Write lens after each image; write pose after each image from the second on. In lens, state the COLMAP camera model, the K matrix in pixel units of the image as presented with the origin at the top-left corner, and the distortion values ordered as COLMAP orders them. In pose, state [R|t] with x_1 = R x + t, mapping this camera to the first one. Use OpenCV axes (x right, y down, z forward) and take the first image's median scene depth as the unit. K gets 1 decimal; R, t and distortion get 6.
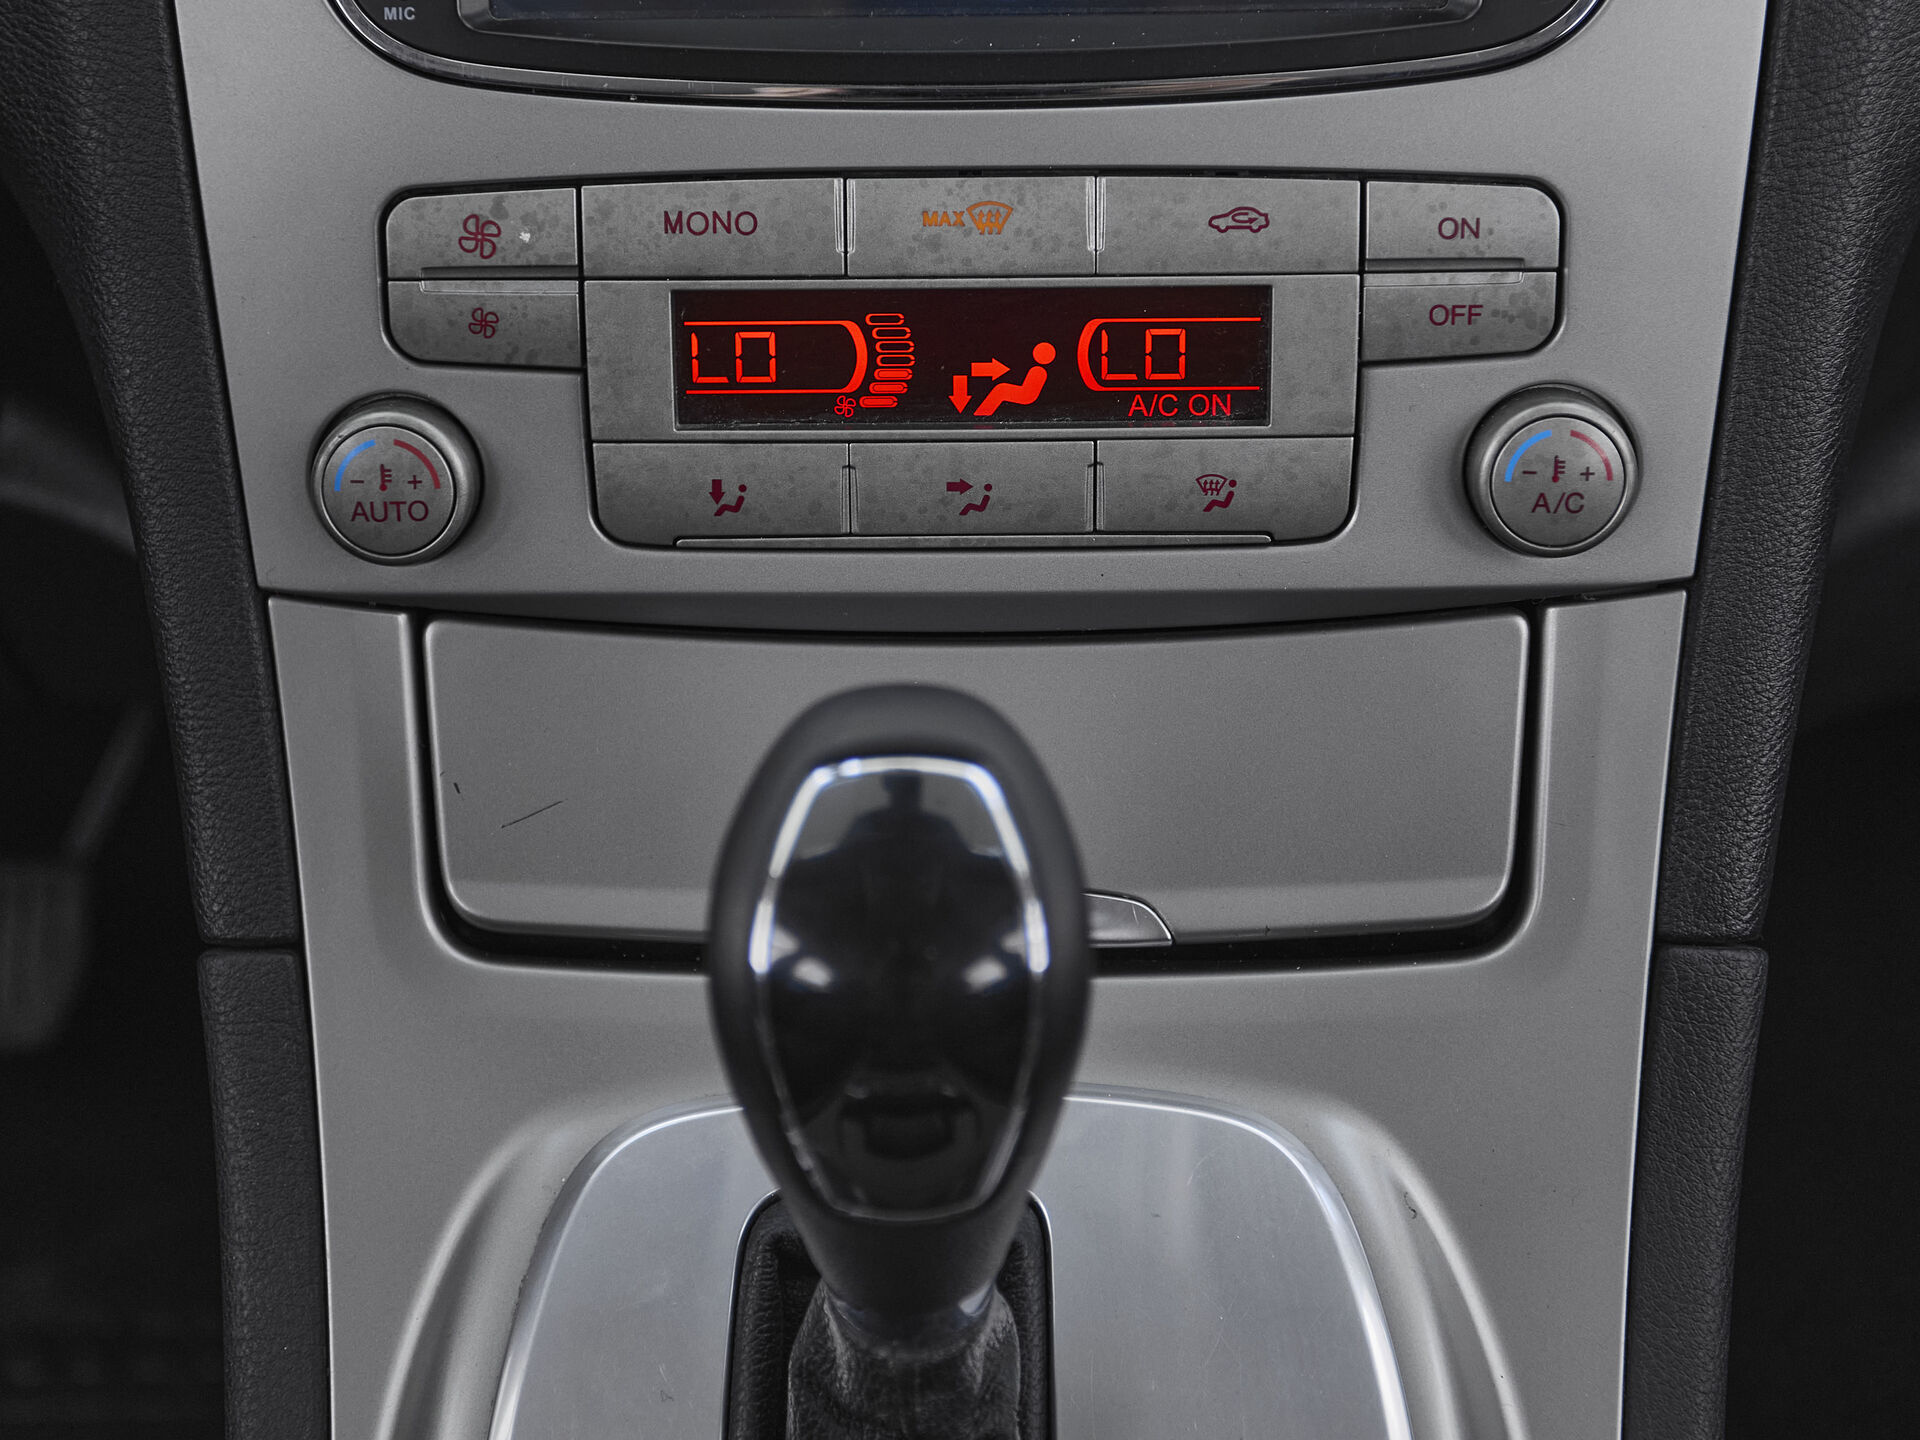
lens RADIAL K [[3224.9, 0, 922.9], [0, 3224.9, 628.8], [0, 0, 1]] dist [0.041028, 0.000000]
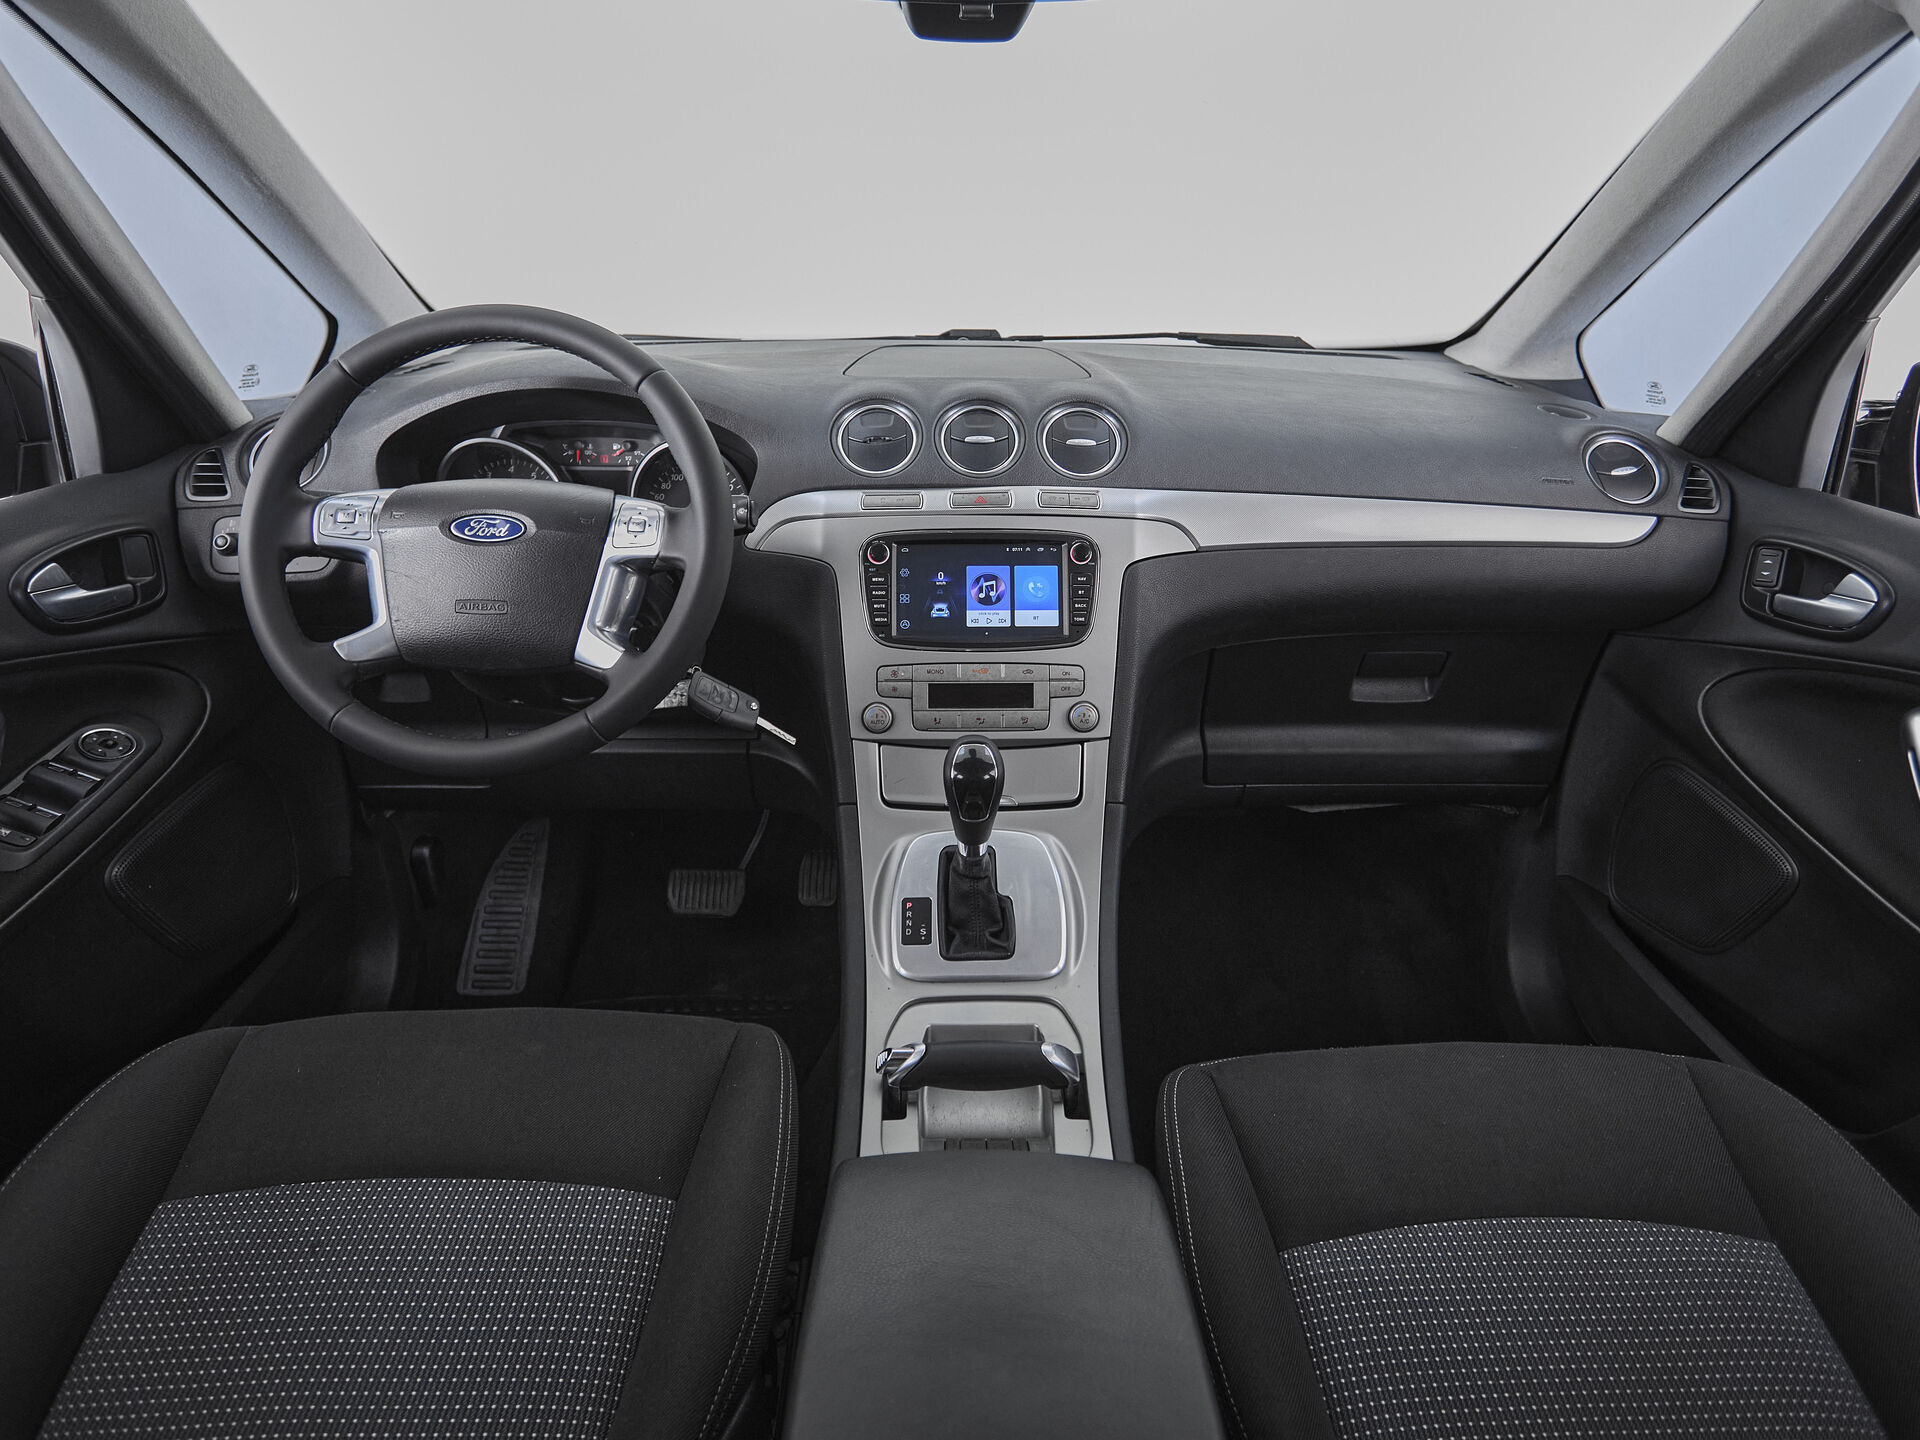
lens RADIAL K [[1133.3, 0, 975.5], [0, 1133.3, 650.6], [0, 0, 1]] dist [-0.002701, -0.003565]
pose [[0.999193, 0.007062, 0.039535, -0.073265], [0.002385, 0.972245, -0.233954, 0.301892], [-0.040090, 0.233859, 0.971444, -0.942656]]
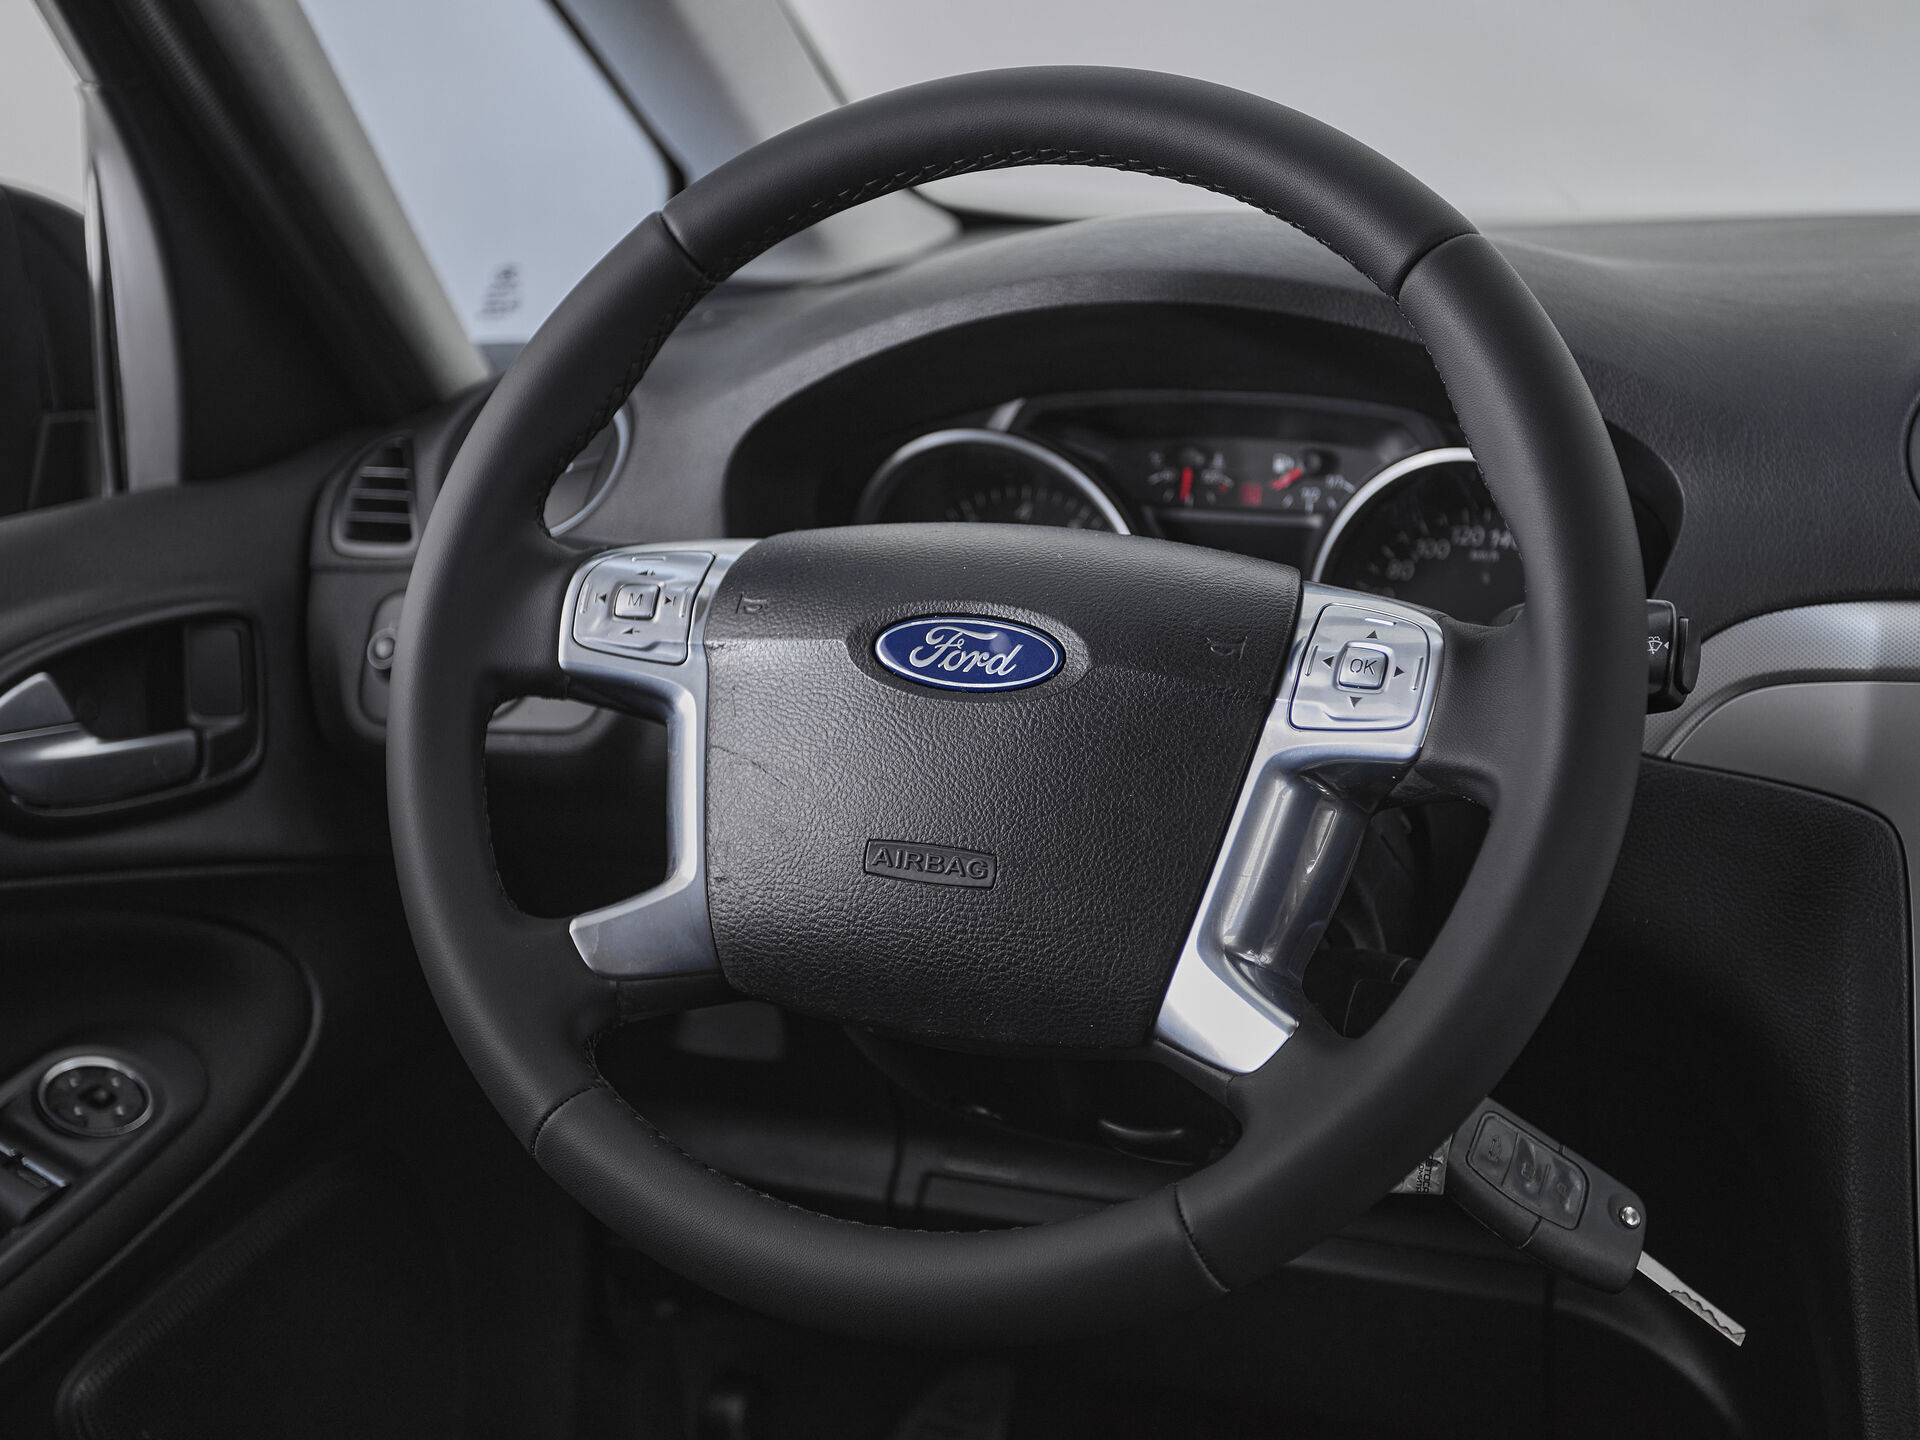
lens RADIAL K [[2457.2, 0, 961.5], [0, 2457.2, 729.5], [0, 0, 1]] dist [0.033089, 0.000000]
pose [[0.935716, 0.079747, -0.343622, -0.265876], [-0.184896, 0.940456, -0.285229, 0.156235], [0.300415, 0.330428, 0.894745, -0.520100]]
